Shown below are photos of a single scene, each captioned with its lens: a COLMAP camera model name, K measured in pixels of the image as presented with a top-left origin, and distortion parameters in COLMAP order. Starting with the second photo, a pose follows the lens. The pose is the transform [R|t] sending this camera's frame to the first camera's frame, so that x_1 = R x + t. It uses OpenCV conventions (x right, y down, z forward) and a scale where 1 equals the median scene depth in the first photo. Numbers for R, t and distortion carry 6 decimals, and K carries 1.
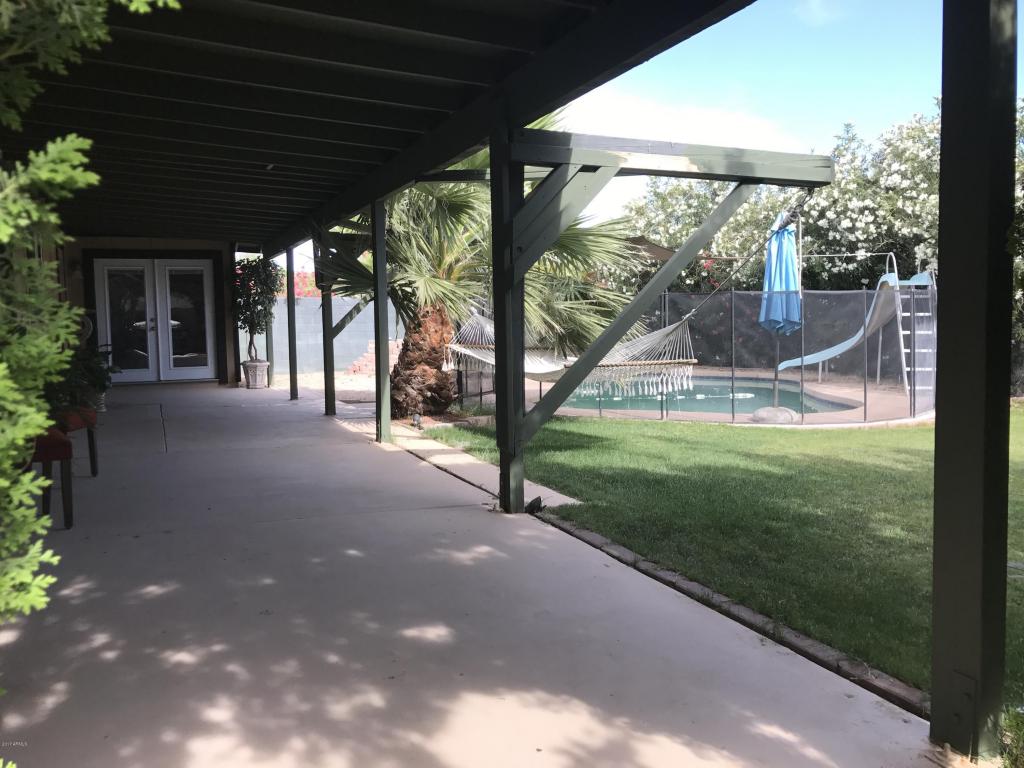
lens RADIAL K [[832.3, 0, 506.2], [0, 832.3, 383.9], [0, 0, 1]] dist [0.029976, -0.041962]
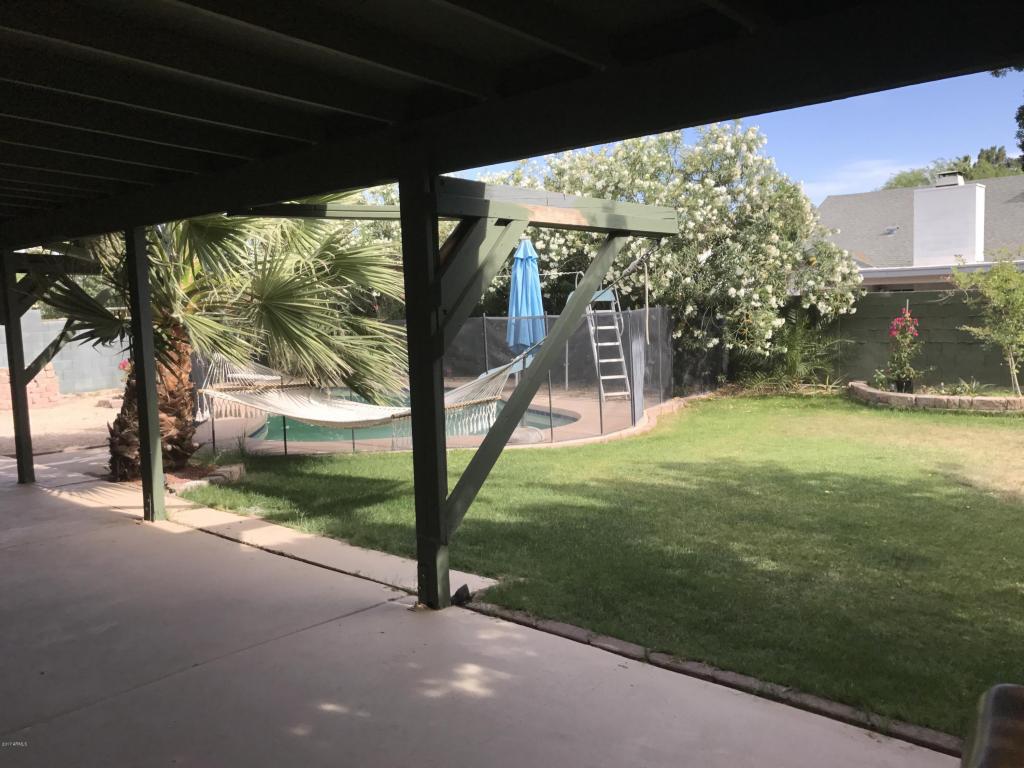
lens RADIAL K [[832.3, 0, 516.7], [0, 832.3, 384.4], [0, 0, 1]] dist [0.029976, -0.041962]
pose [[0.899217, -0.055581, 0.433957, -0.287170], [0.055456, 0.998377, 0.012960, -0.088076], [-0.433973, 0.012412, 0.900840, 0.163044]]
